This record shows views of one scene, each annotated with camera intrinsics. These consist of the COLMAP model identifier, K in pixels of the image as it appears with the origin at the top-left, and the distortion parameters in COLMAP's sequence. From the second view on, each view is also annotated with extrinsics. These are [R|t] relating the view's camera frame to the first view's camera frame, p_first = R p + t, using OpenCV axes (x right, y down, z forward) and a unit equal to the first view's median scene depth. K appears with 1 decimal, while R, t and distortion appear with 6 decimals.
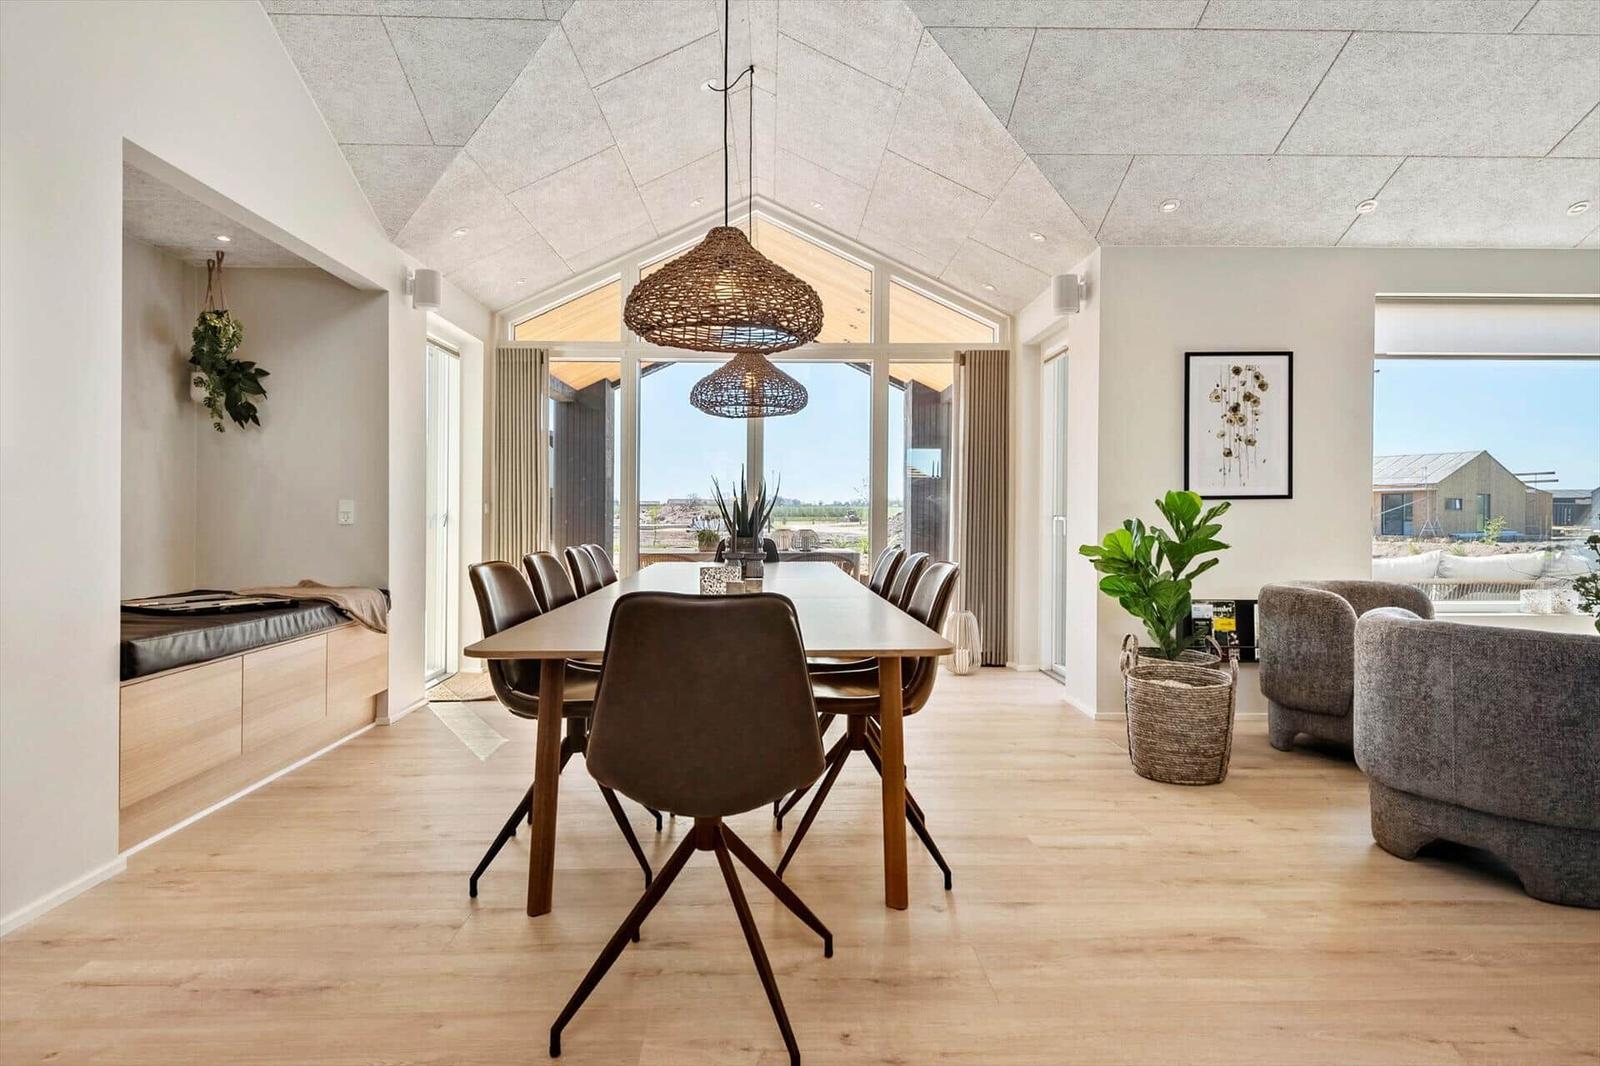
lens RADIAL K [[899.8, 0, 787.0], [0, 899.8, 524.6], [0, 0, 1]] dist [0.060795, -0.044075]
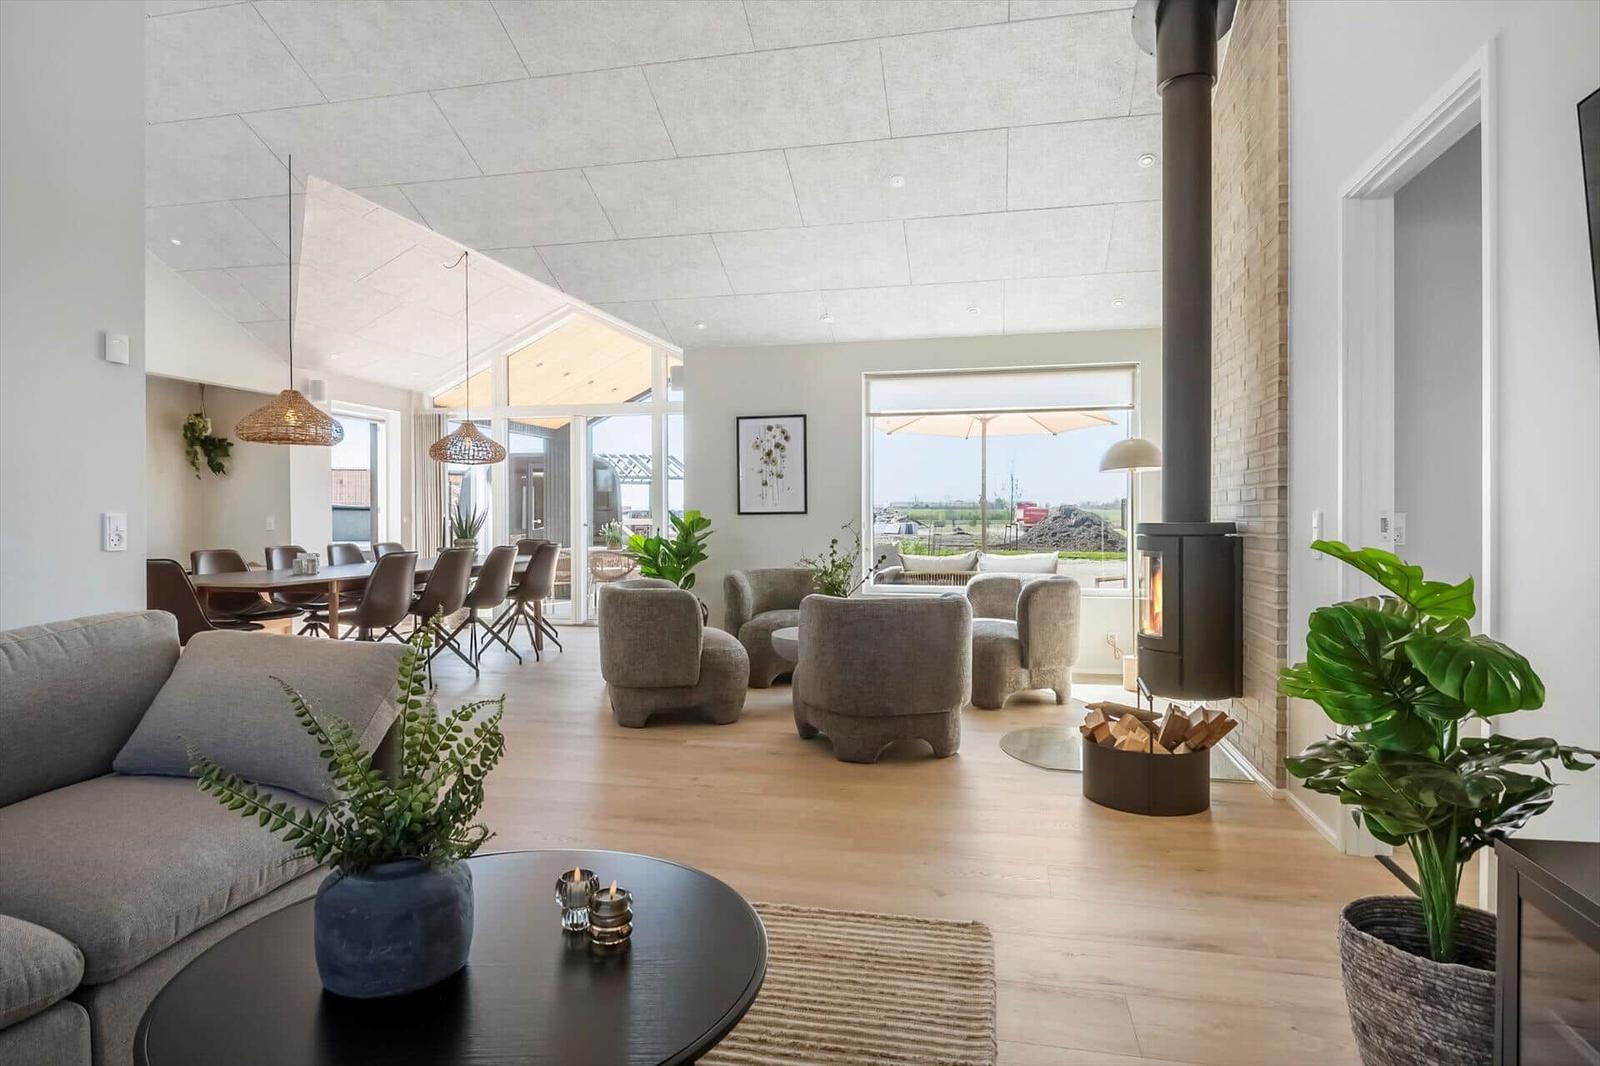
lens RADIAL K [[886.8, 0, 792.0], [0, 886.8, 524.4], [0, 0, 1]] dist [0.000062, -0.000094]
pose [[0.972602, -0.001618, -0.232472, 0.864114], [0.000305, 0.999984, -0.005684, -0.003762], [0.232477, 0.005457, 0.972587, -0.397155]]
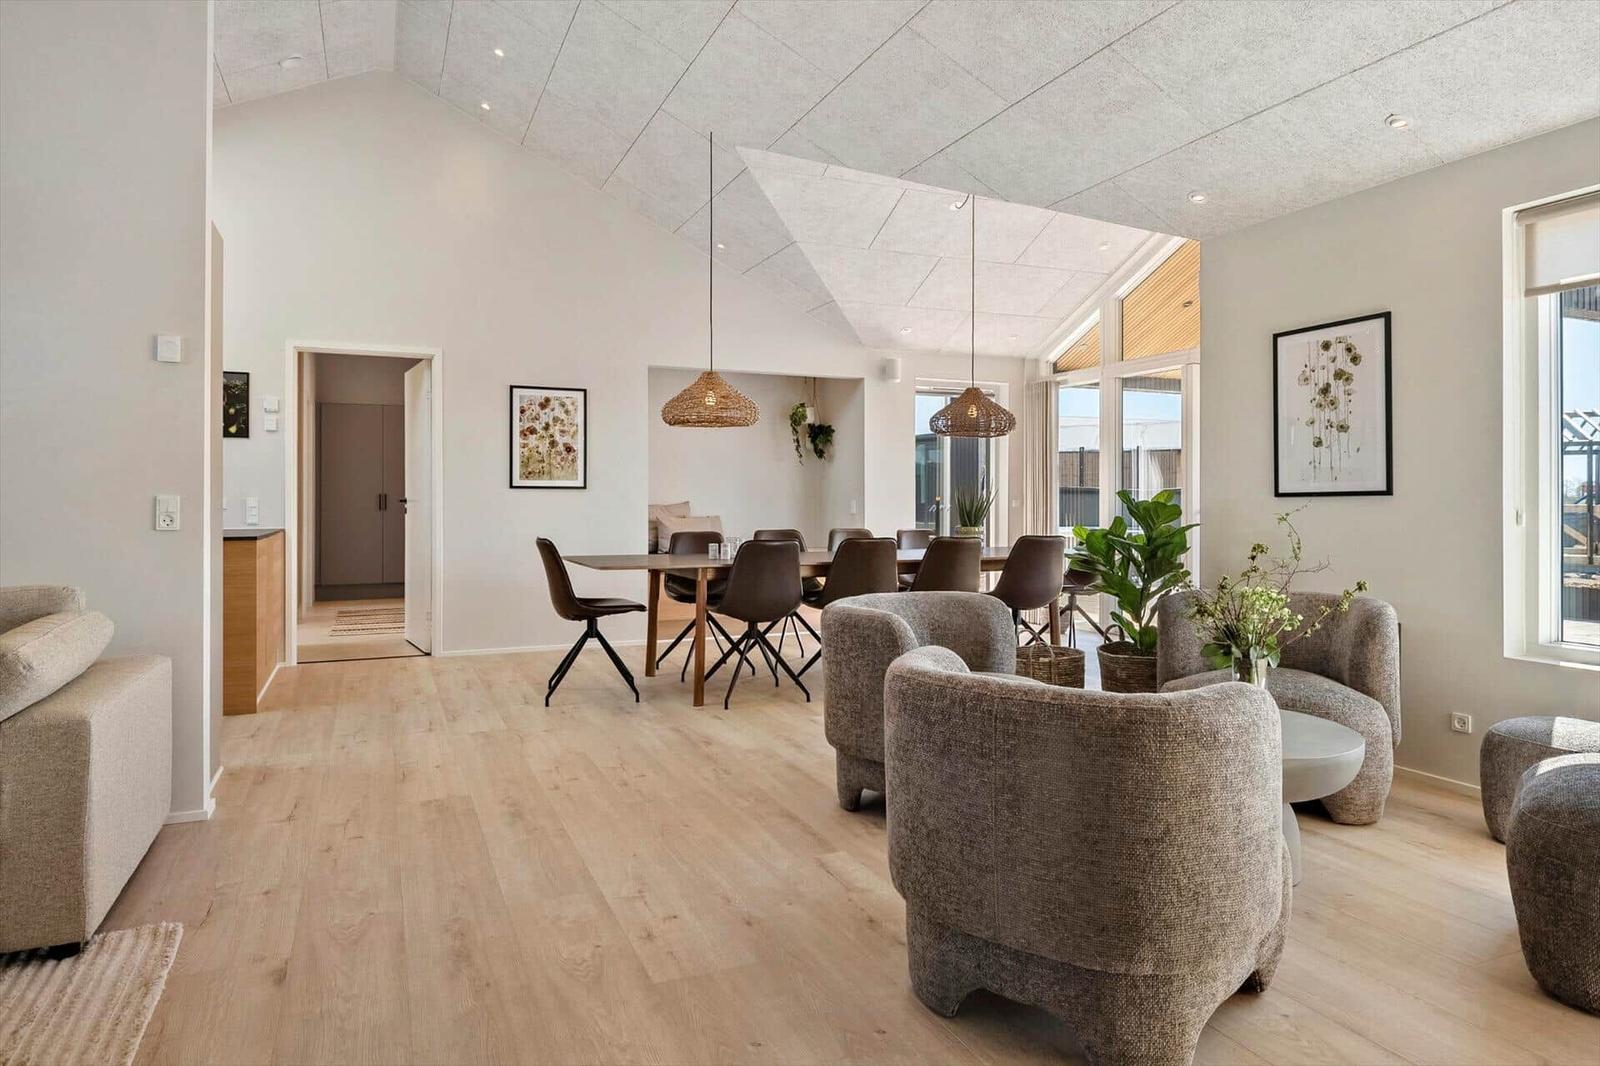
lens RADIAL K [[932.0, 0, 798.5], [0, 932.0, 501.7], [0, 0, 1]] dist [0.000051, -0.000434]
pose [[0.389664, -0.001255, -0.920956, 1.103044], [-0.012133, 0.999905, -0.006496, -0.011257], [0.920877, 0.013705, 0.389612, 0.207885]]
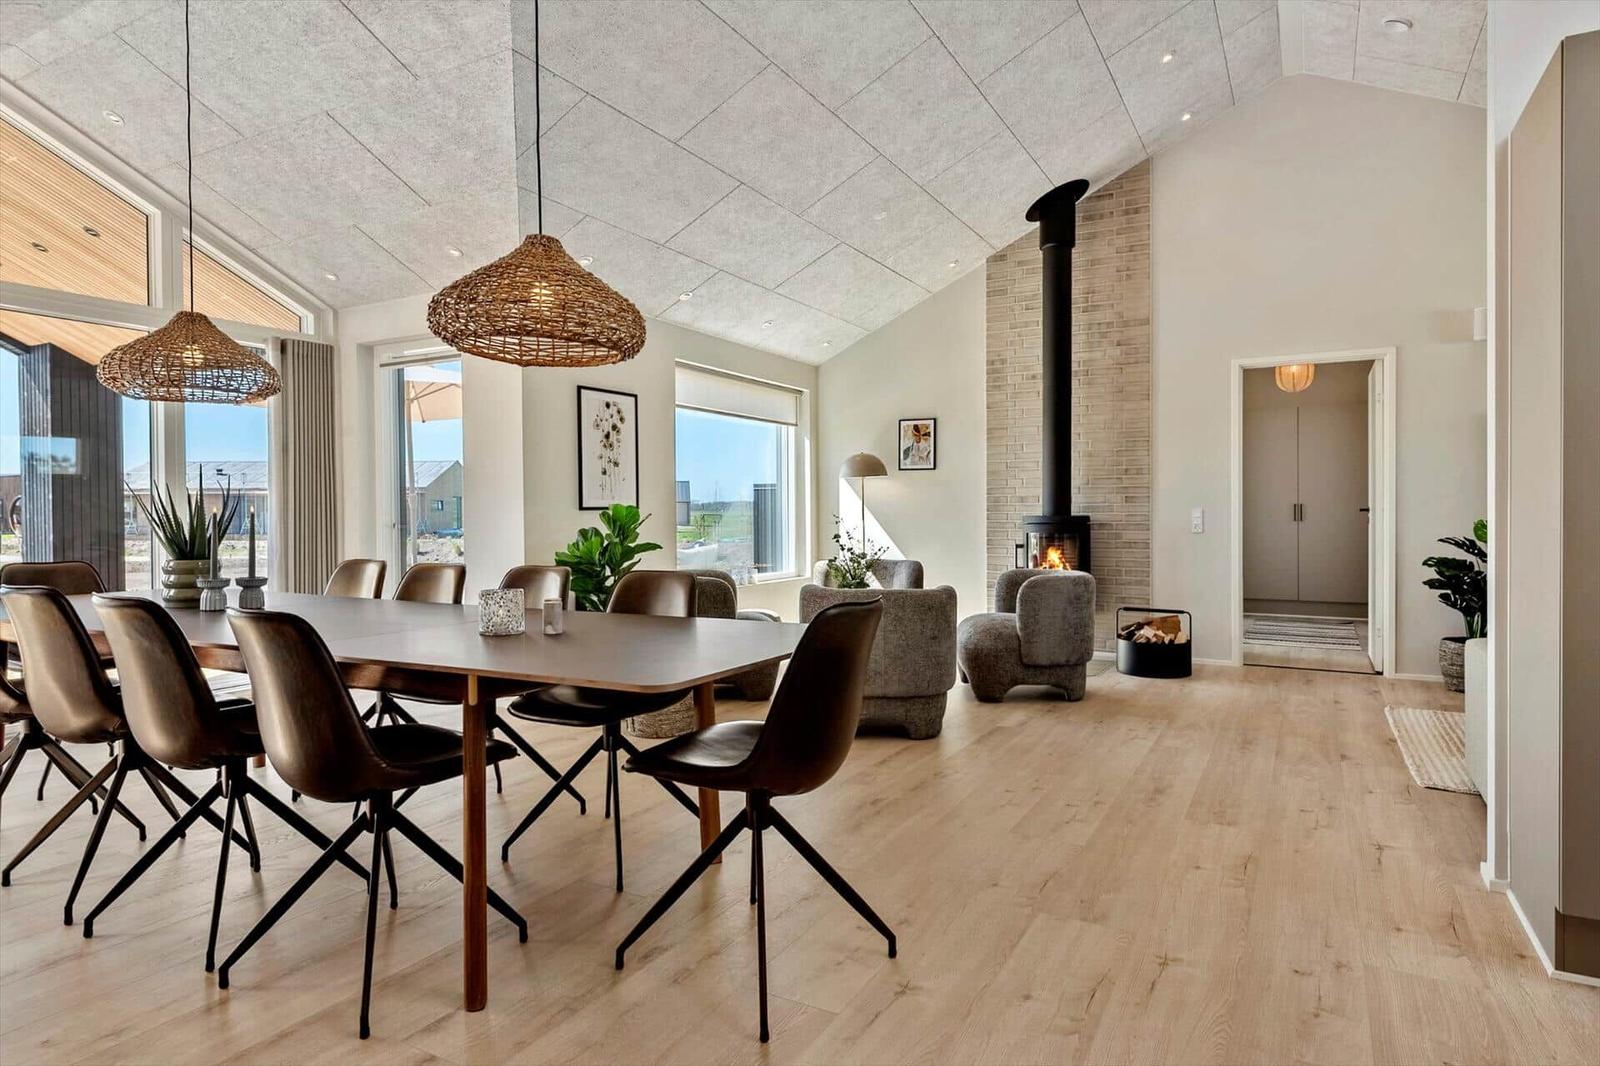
lens RADIAL K [[912.6, 0, 800.0], [0, 912.6, 533.0], [0, 0, 1]] dist [0.001562, -0.001208]
pose [[0.509660, -0.020516, 0.860132, -0.431276], [0.014872, 0.999776, 0.015035, -0.011862], [-0.860248, 0.005129, 0.509851, 0.155369]]
